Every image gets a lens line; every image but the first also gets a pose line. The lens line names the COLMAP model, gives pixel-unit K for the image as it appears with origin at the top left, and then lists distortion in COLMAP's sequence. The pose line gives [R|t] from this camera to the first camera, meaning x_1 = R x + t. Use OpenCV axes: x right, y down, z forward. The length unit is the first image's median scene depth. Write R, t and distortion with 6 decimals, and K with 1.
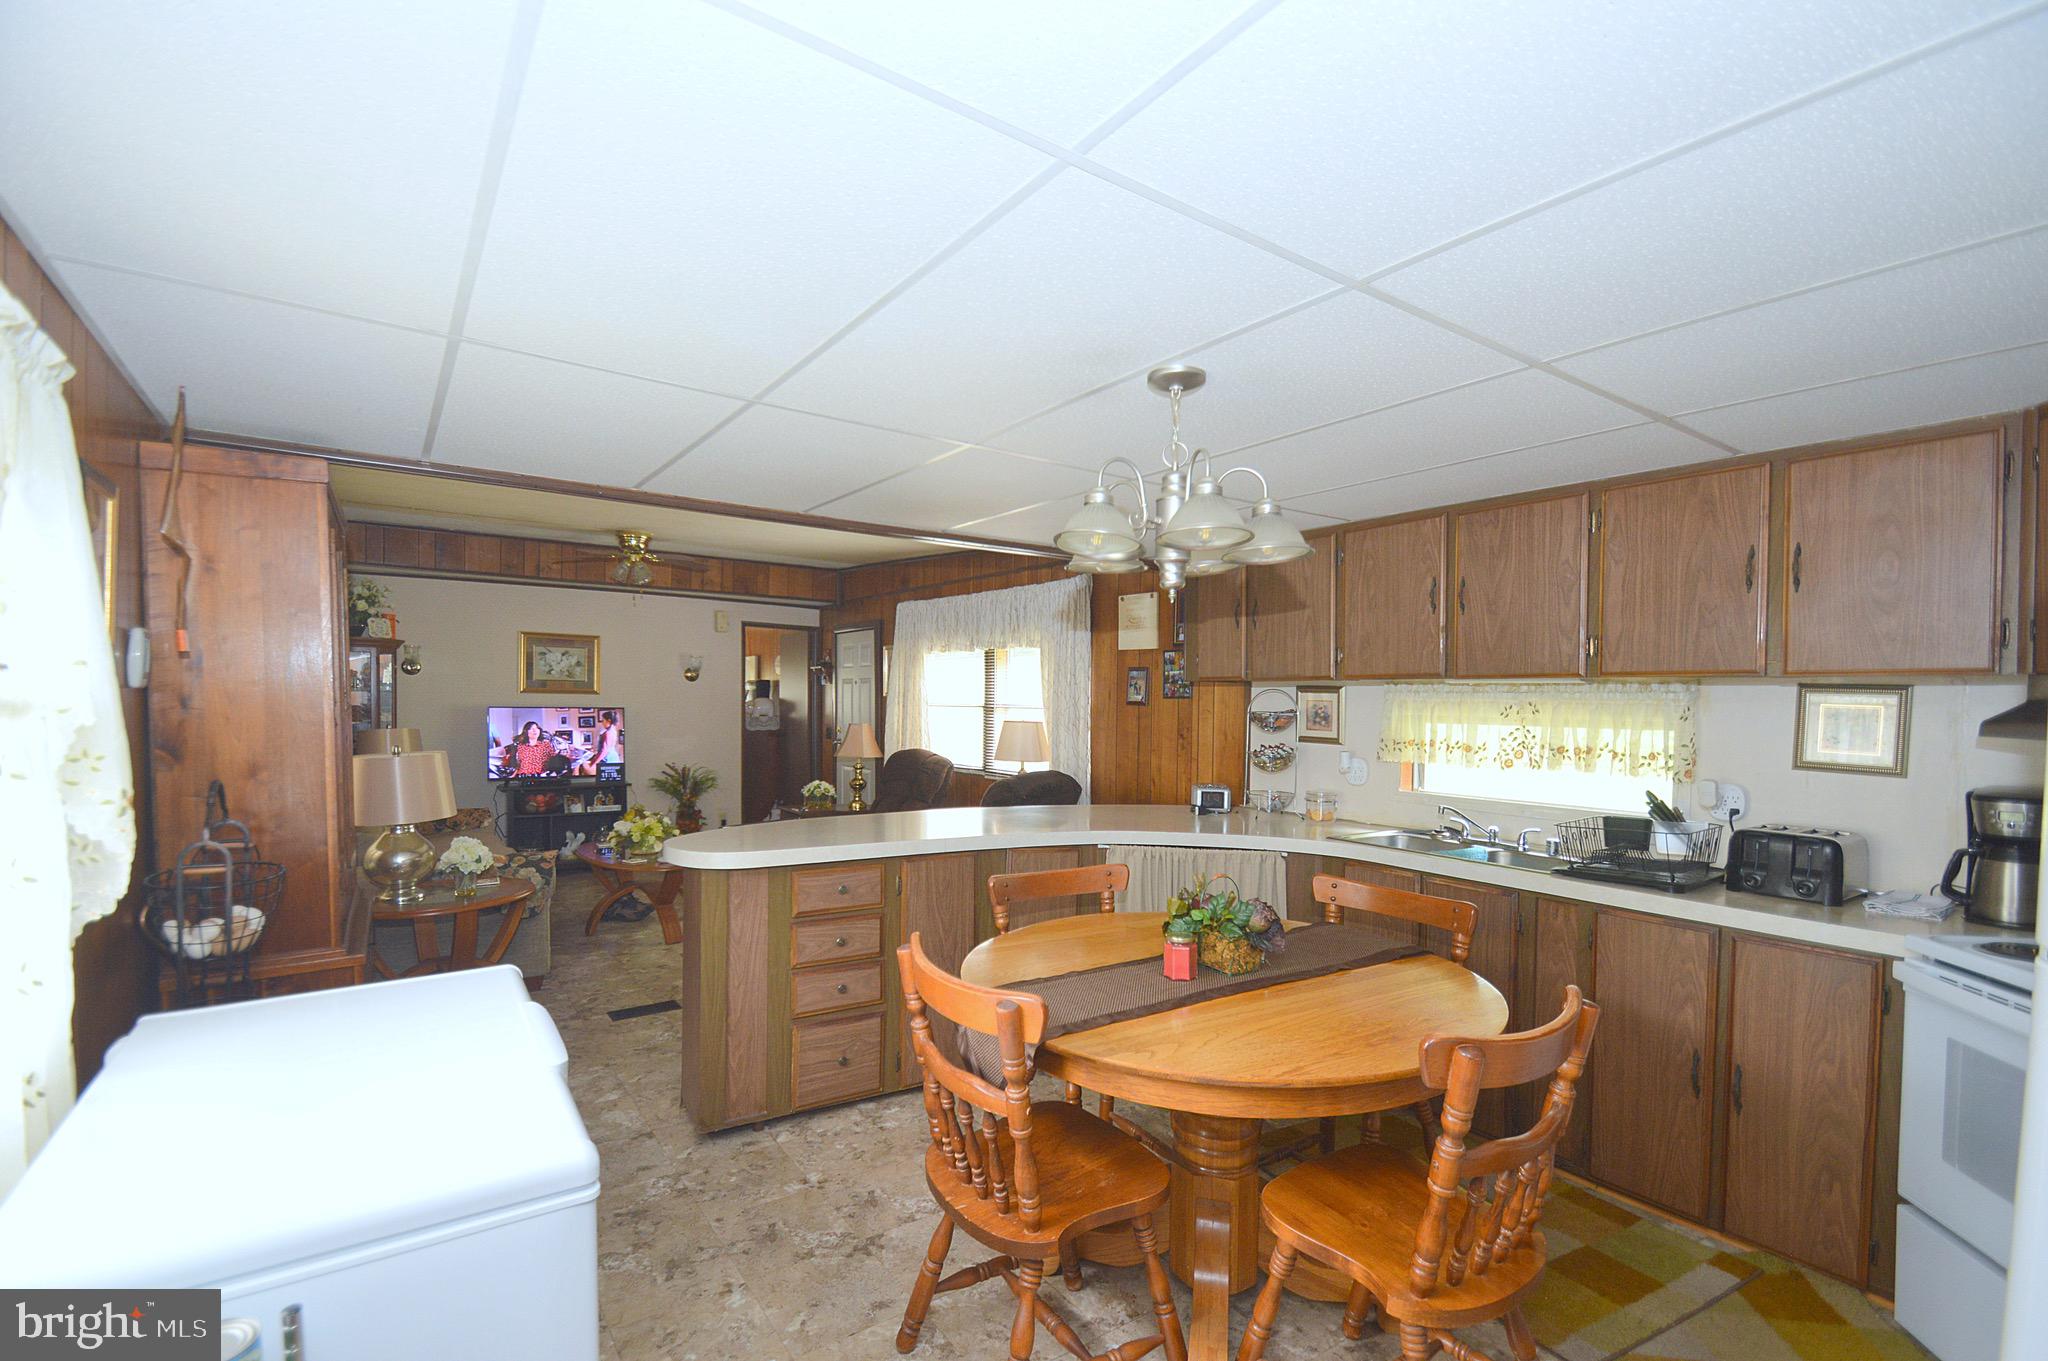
lens RADIAL K [[904.7, 0, 1011.3], [0, 904.7, 717.8], [0, 0, 1]] dist [0.021141, -0.021396]
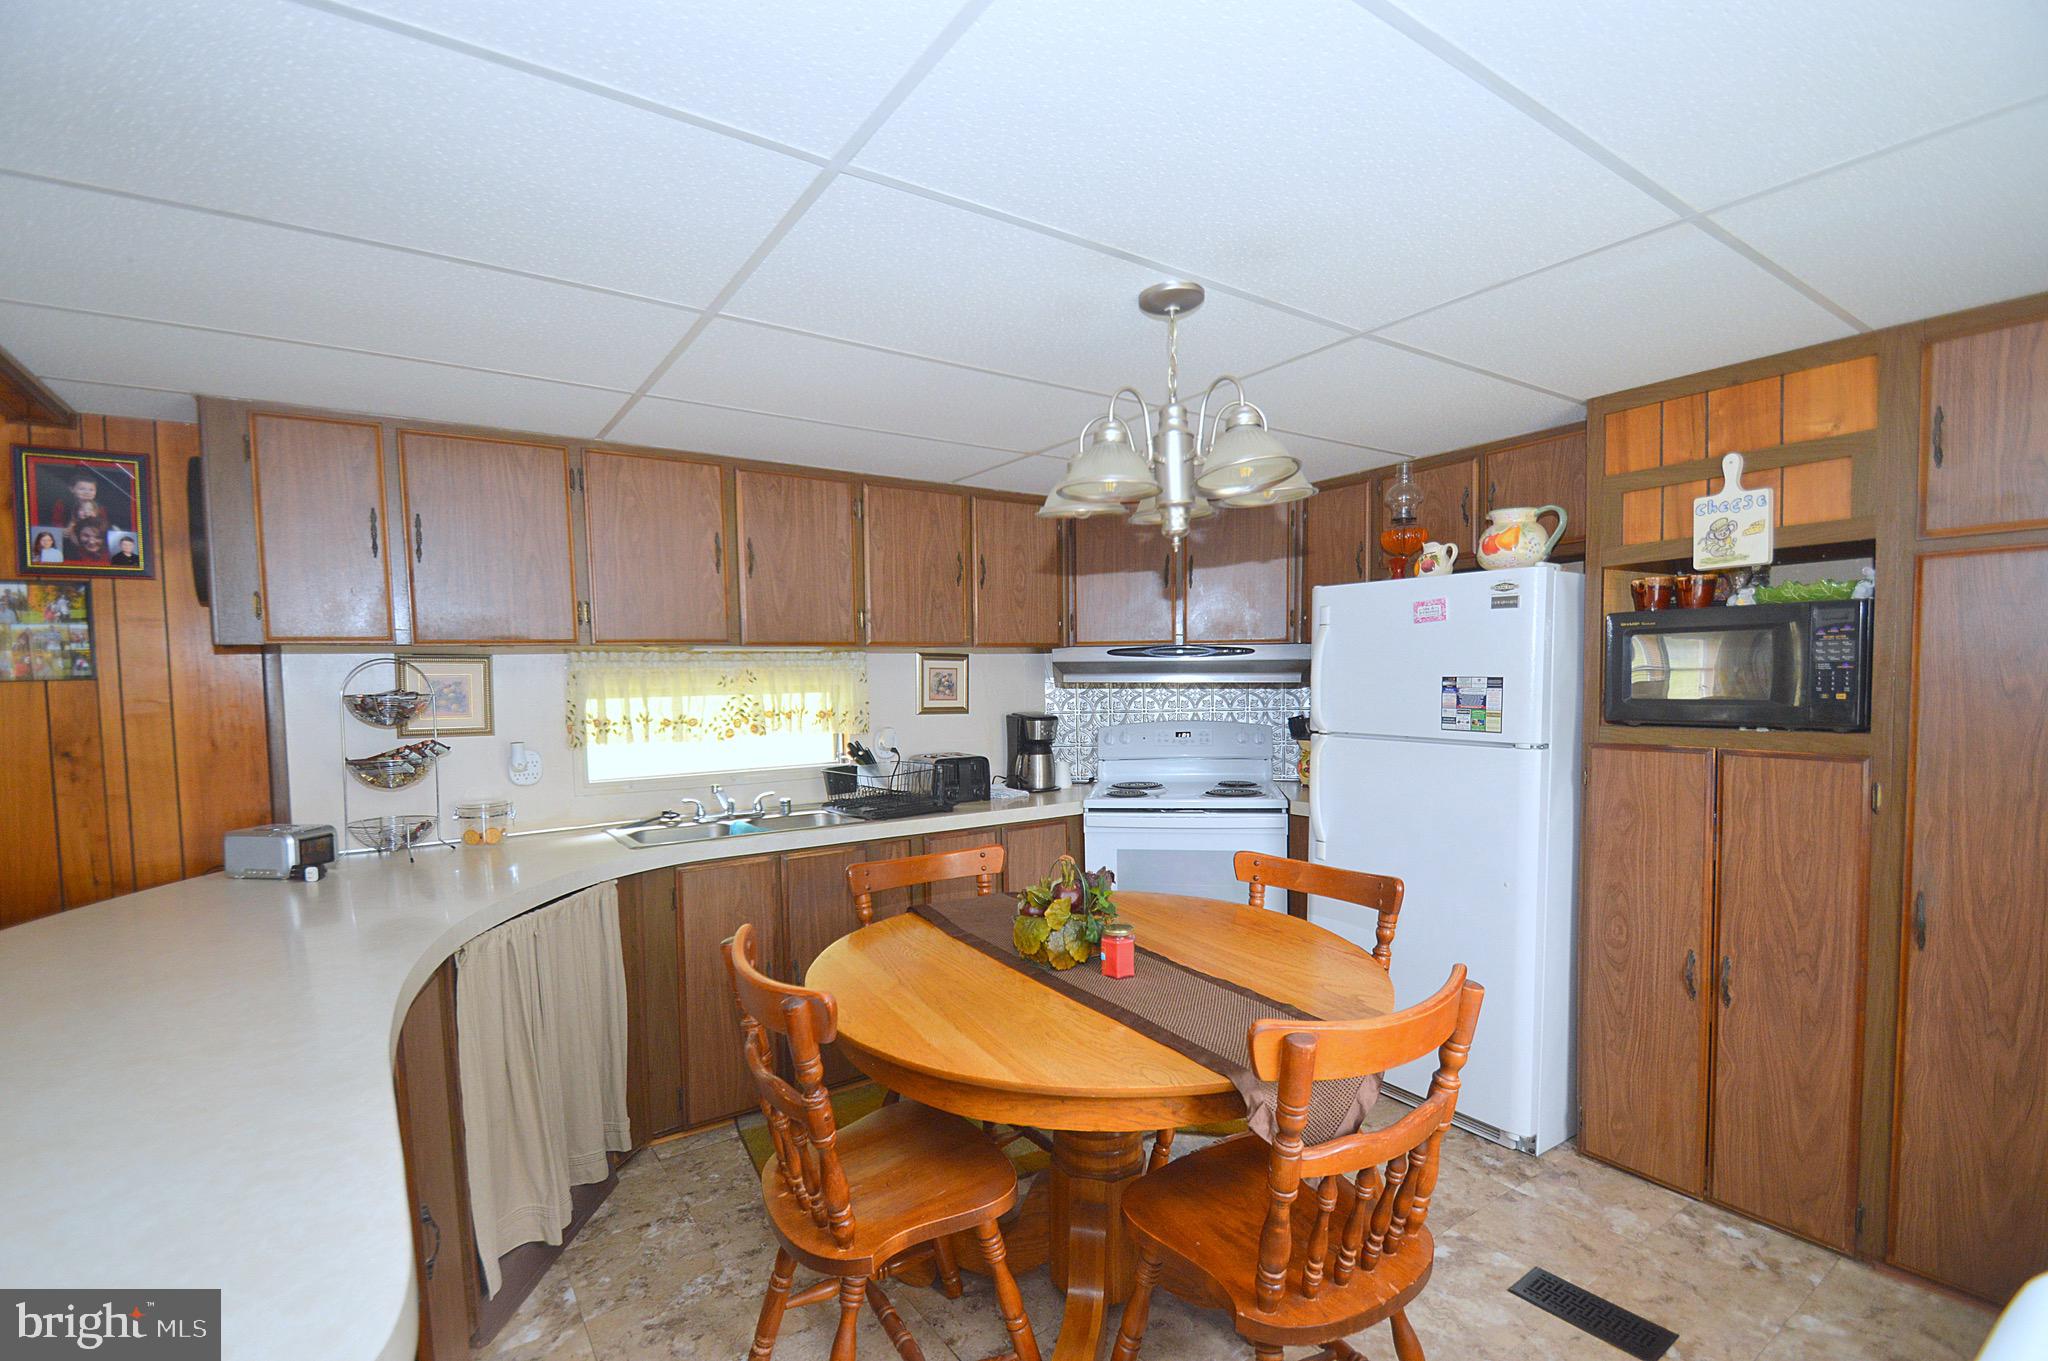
lens RADIAL K [[904.7, 0, 1011.3], [0, 904.7, 717.8], [0, 0, 1]] dist [0.021141, -0.021396]
pose [[0.005439, -0.061890, 0.998068, -0.546979], [0.040545, 0.997276, 0.061620, -0.018638], [-0.999163, 0.040132, 0.007934, 0.871491]]
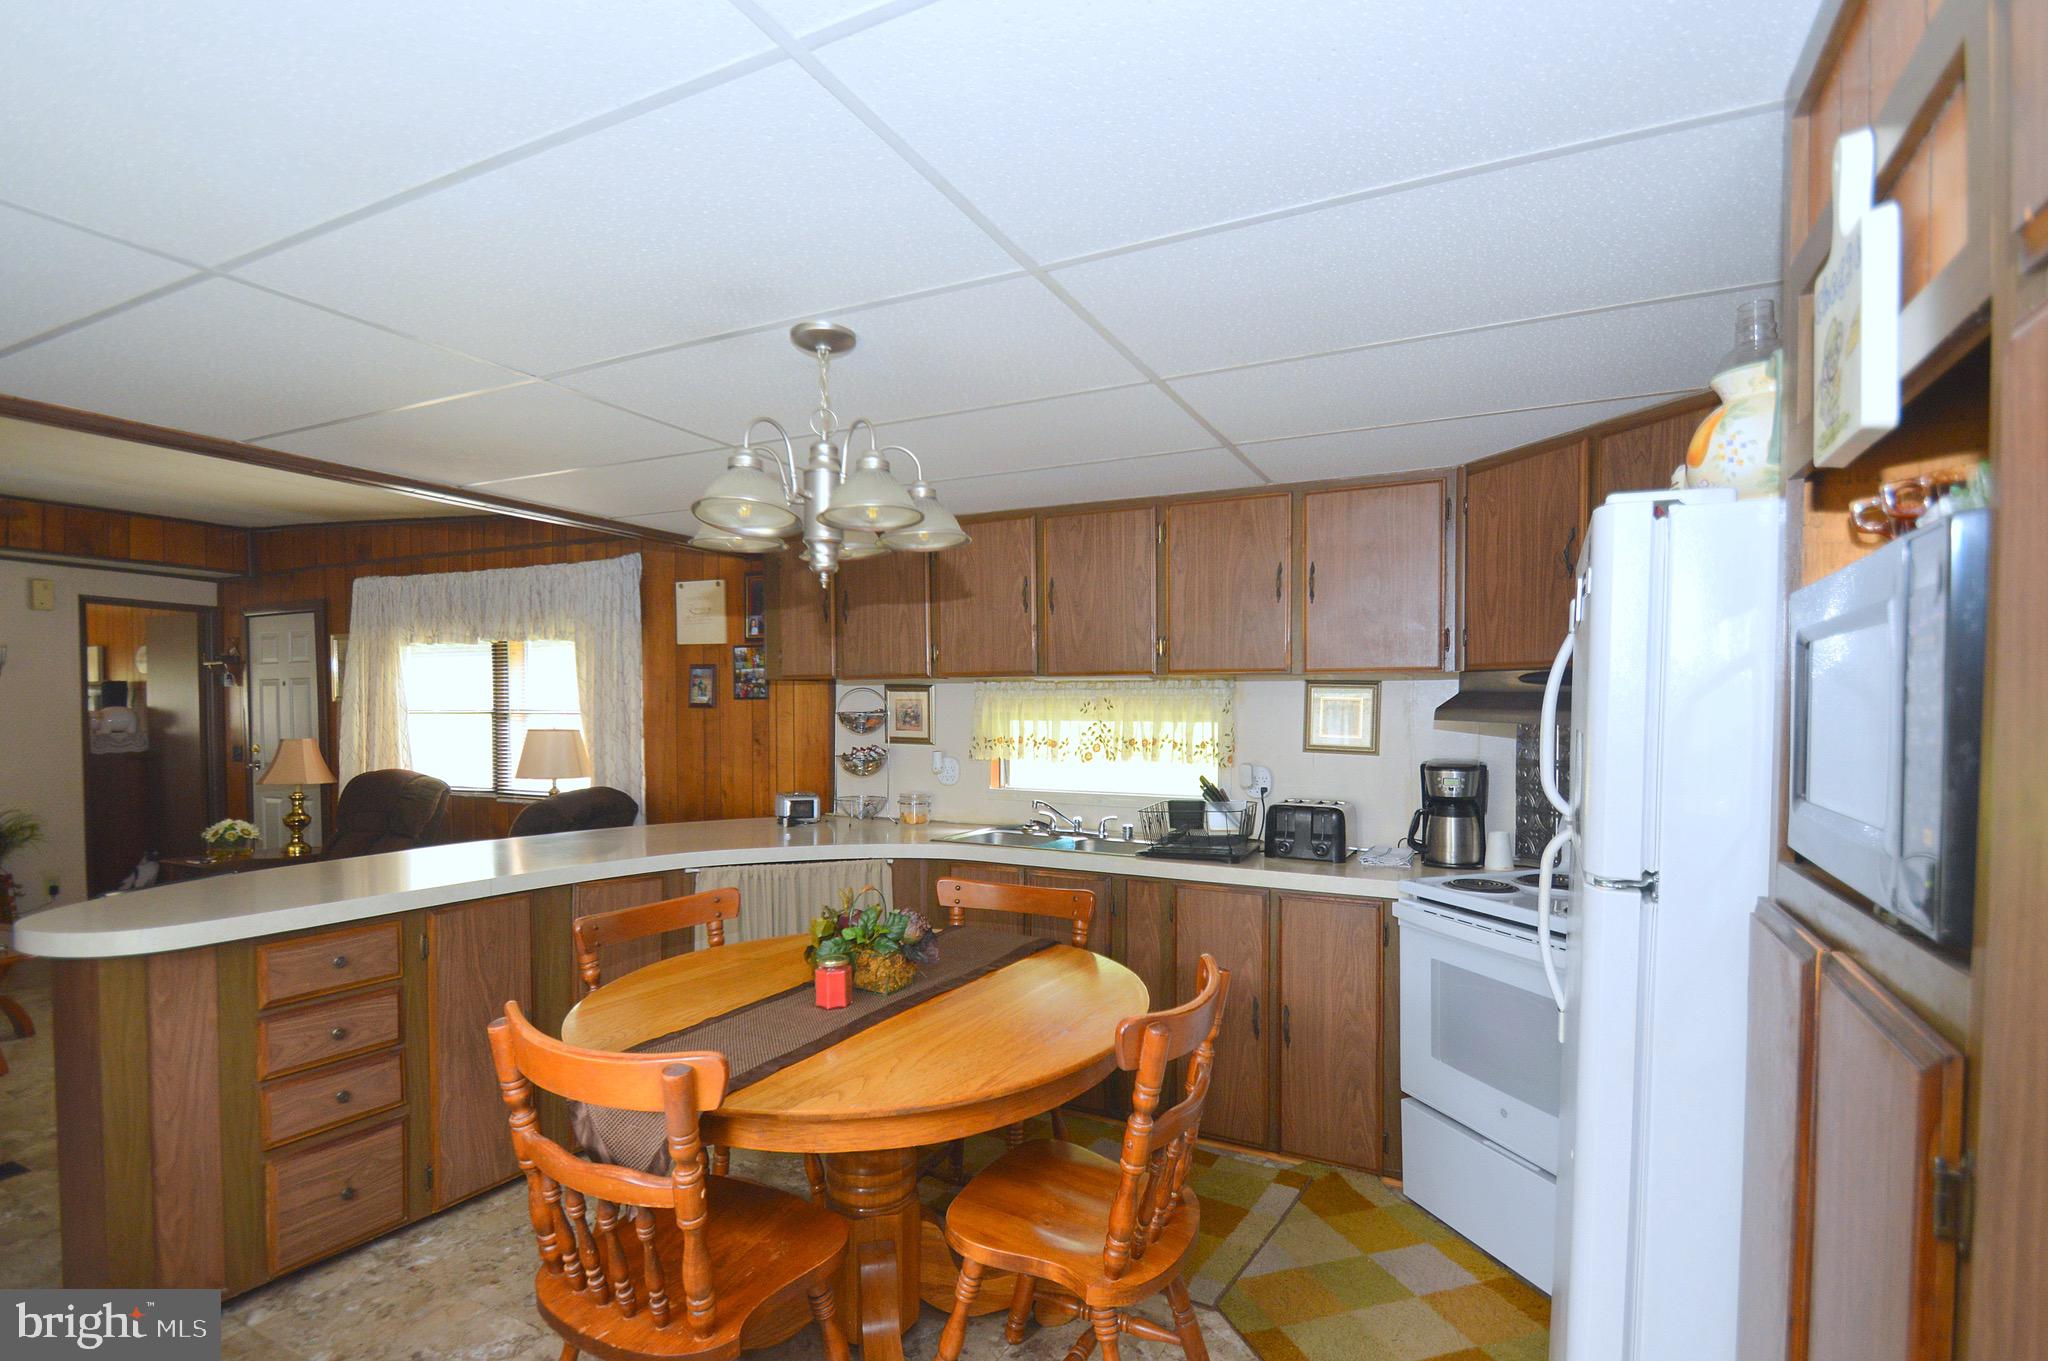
lens RADIAL K [[977.1, 0, 1011.0], [0, 977.1, 722.3], [0, 0, 1]] dist [0.020069, -0.021876]
pose [[0.881000, -0.020848, 0.472656, -0.089464], [0.021143, 0.999765, 0.004687, 0.003784], [-0.472643, 0.005864, 0.881234, 0.046861]]
